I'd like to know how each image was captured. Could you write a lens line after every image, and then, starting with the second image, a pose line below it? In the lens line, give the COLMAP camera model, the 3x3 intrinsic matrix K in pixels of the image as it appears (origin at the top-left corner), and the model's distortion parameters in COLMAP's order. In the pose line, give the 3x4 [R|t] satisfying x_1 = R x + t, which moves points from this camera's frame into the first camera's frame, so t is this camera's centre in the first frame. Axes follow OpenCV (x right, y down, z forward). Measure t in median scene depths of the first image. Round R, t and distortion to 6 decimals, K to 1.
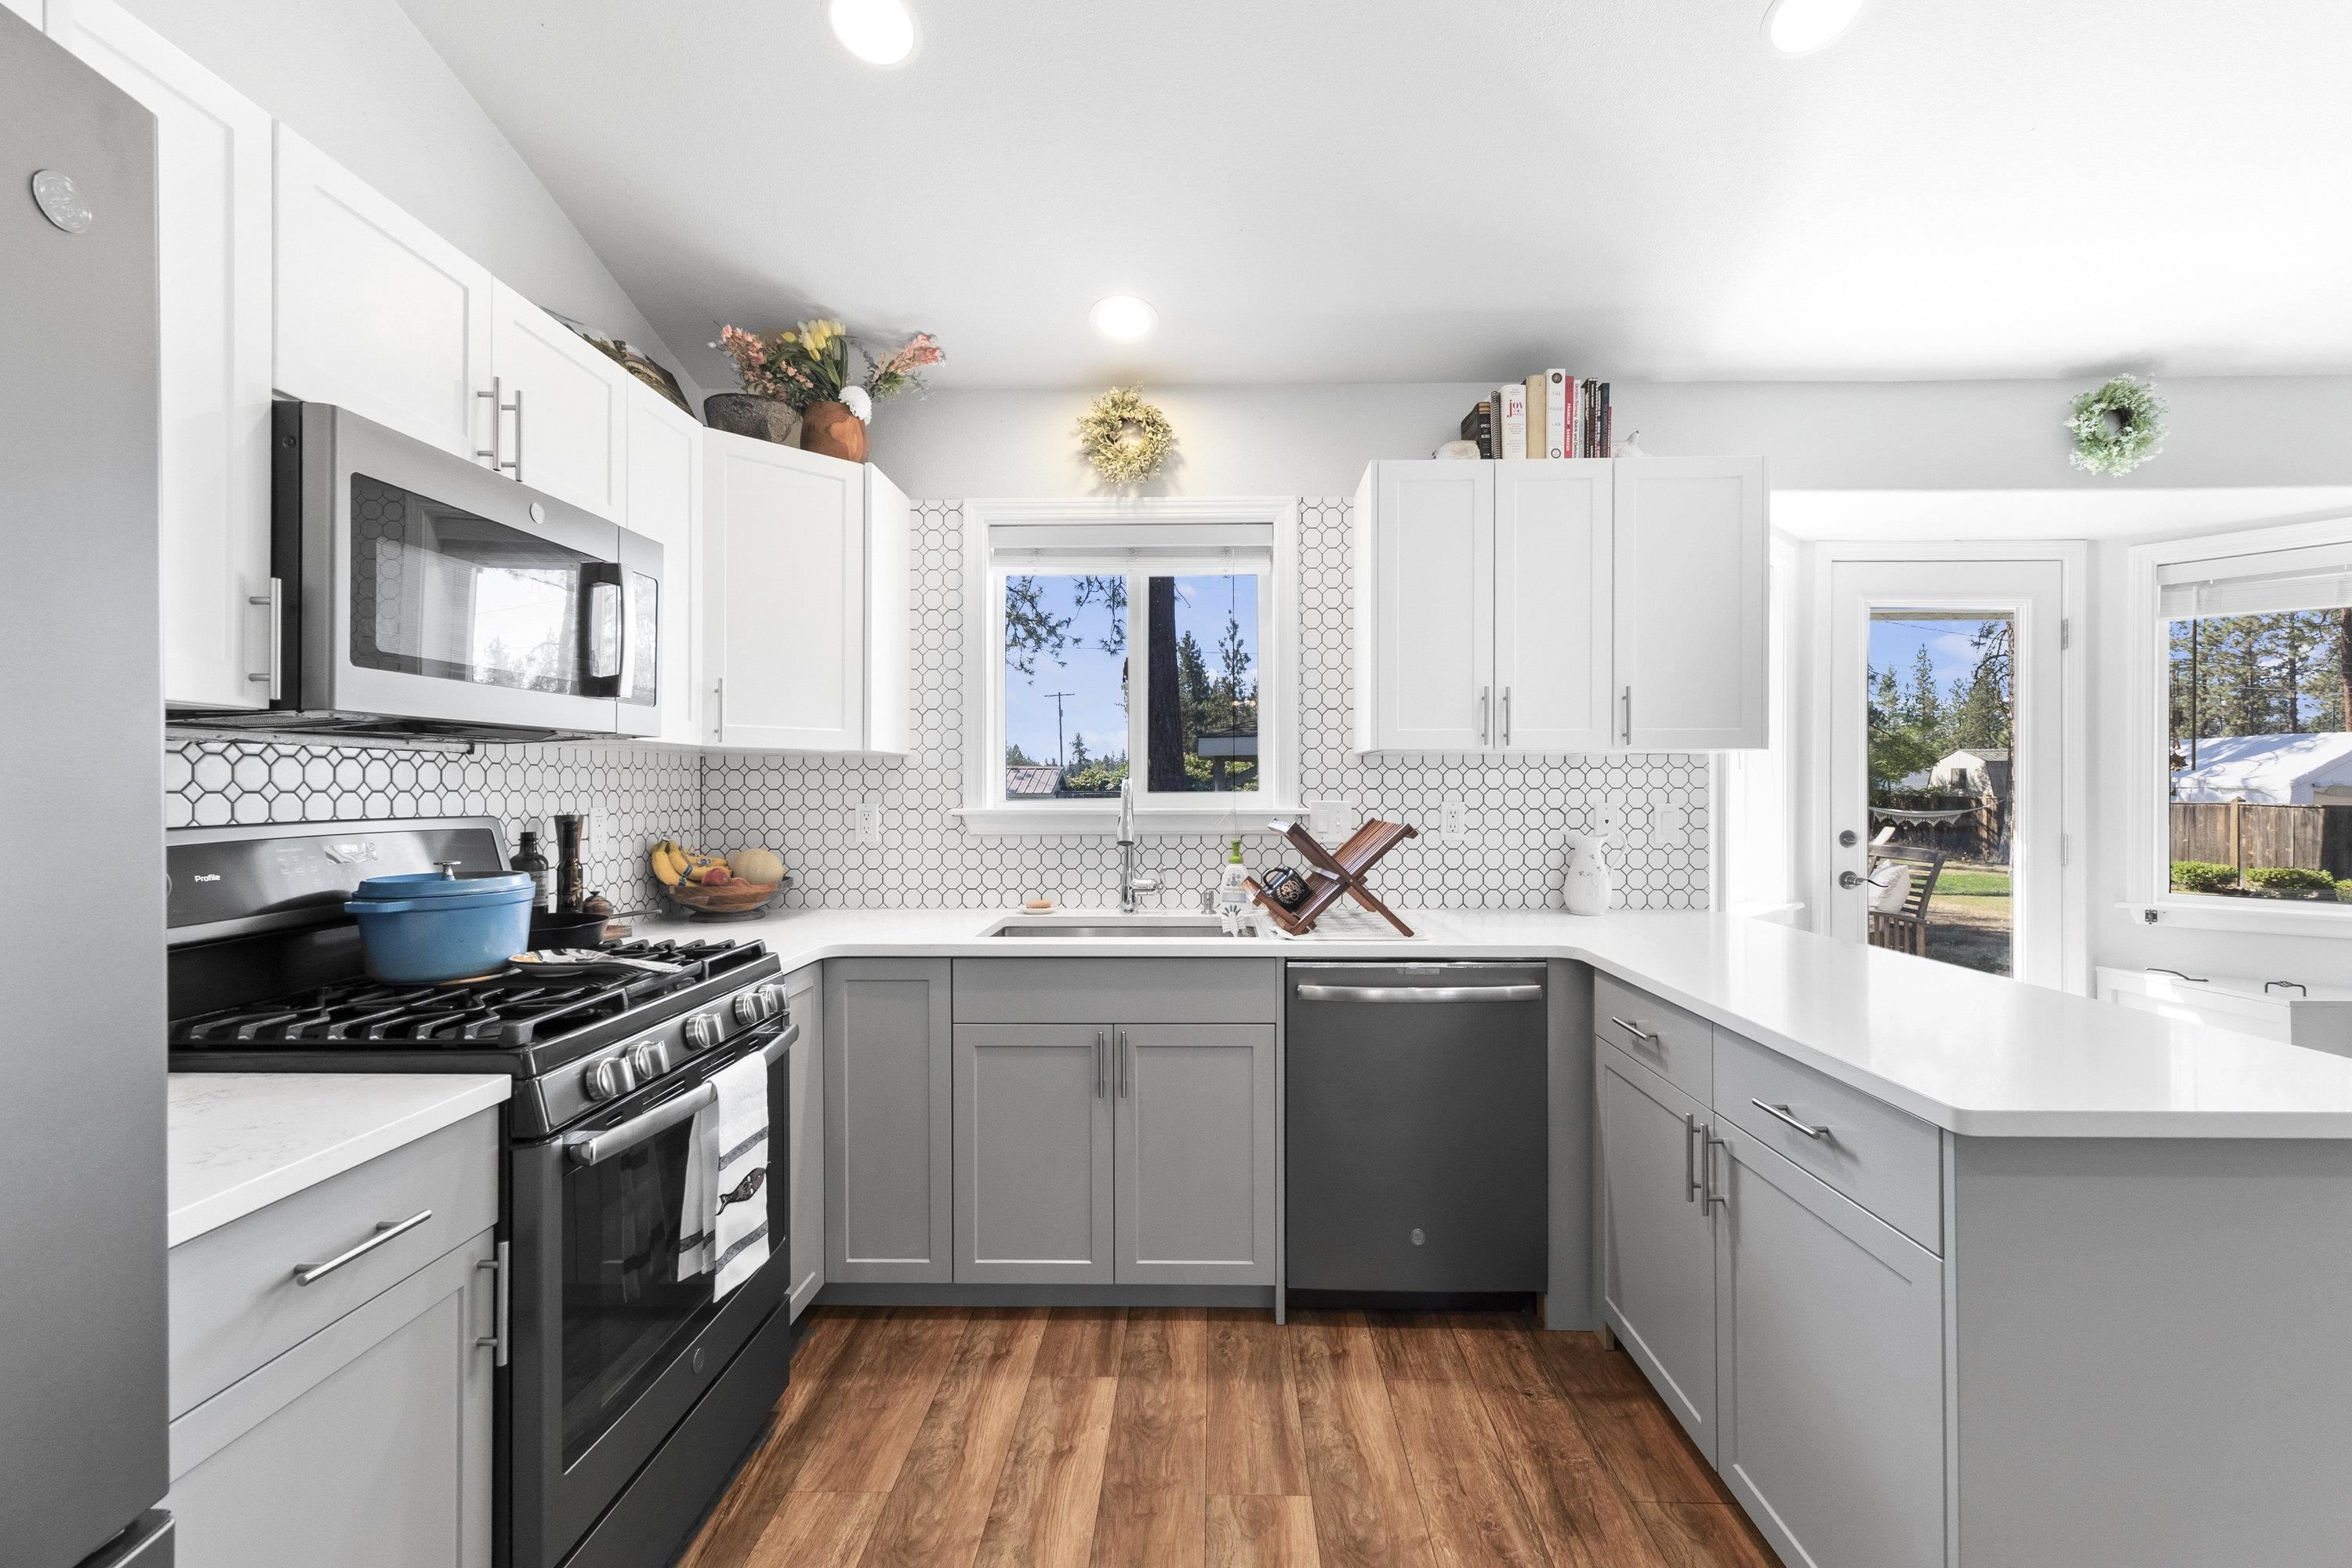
lens RADIAL K [[985.0, 0, 1186.6], [0, 985.0, 790.6], [0, 0, 1]] dist [0.004268, 0.001100]
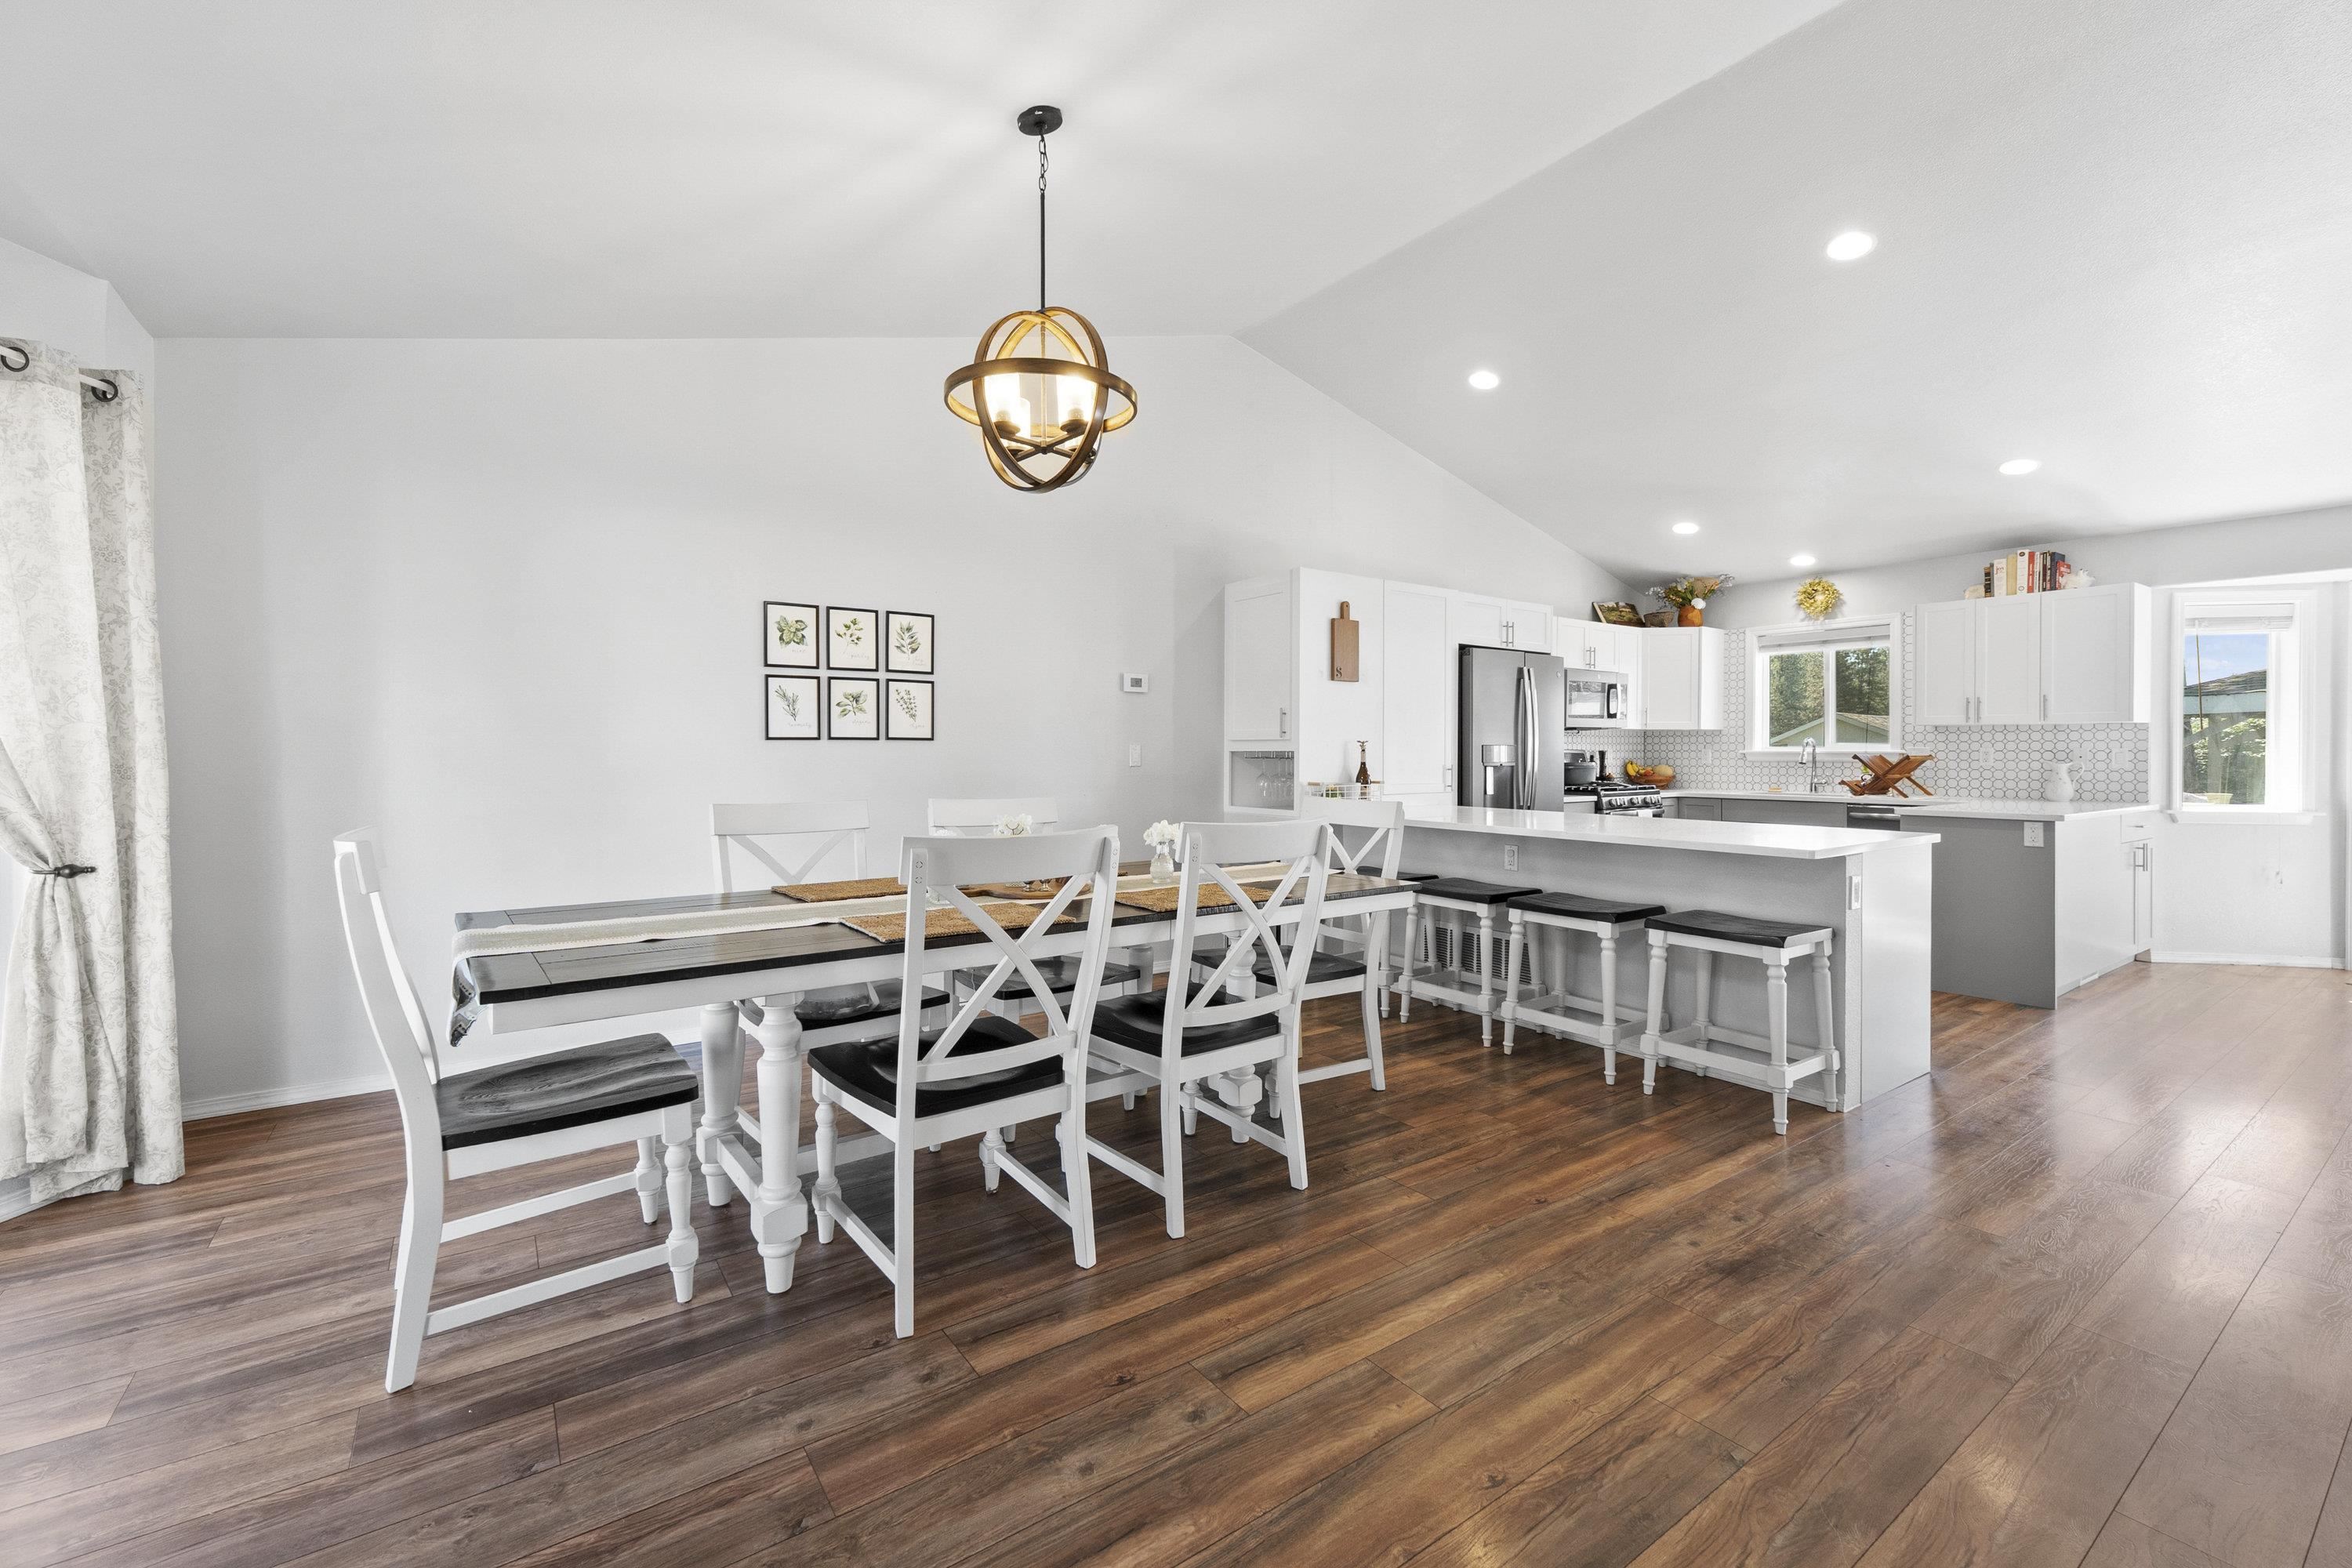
lens RADIAL K [[985.0, 0, 1185.1], [0, 985.0, 760.2], [0, 0, 1]] dist [0.004268, 0.001100]
pose [[0.598383, 0.008792, -0.801162, 0.954080], [-0.004498, 0.999961, 0.007614, 0.030369], [0.801197, -0.000952, 0.598400, -1.683969]]
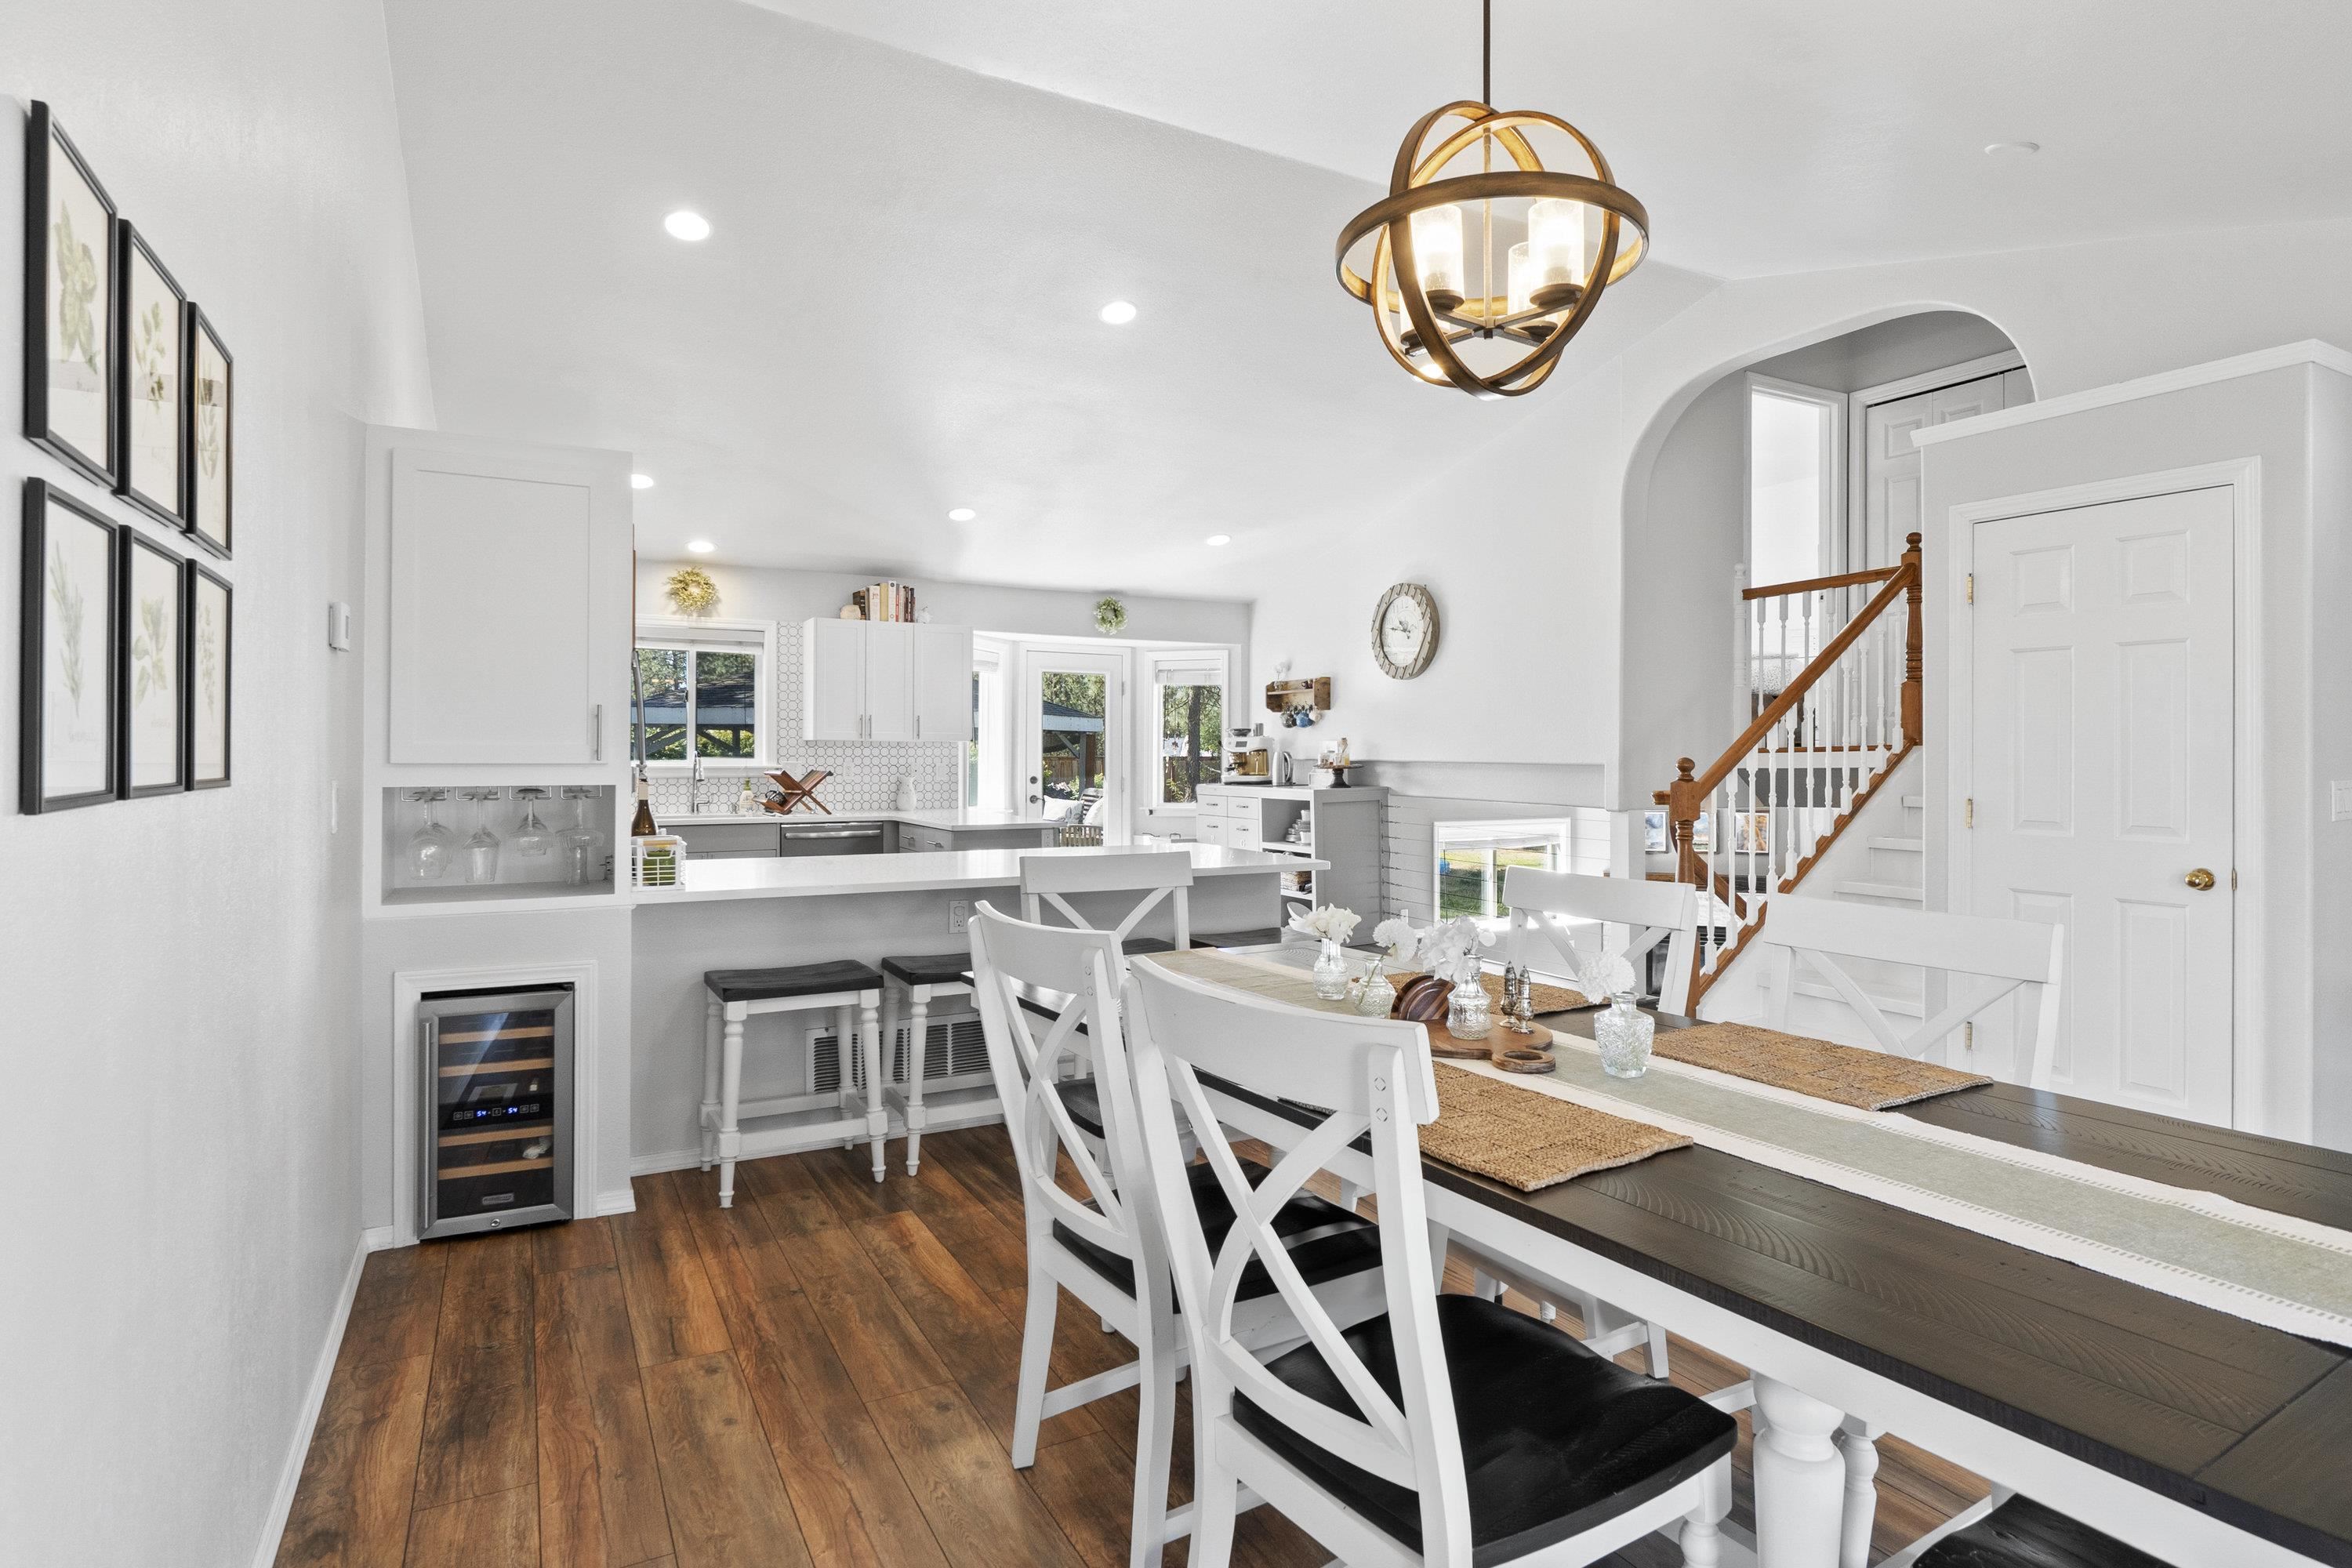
lens RADIAL K [[1207.2, 0, 1193.8], [0, 1207.2, 763.3], [0, 0, 1]] dist [-0.006915, -0.000641]
pose [[0.861115, 0.001649, 0.508408, -0.448870], [-0.004395, 0.999982, 0.004202, -0.001079], [-0.508391, -0.005853, 0.861106, -1.763363]]
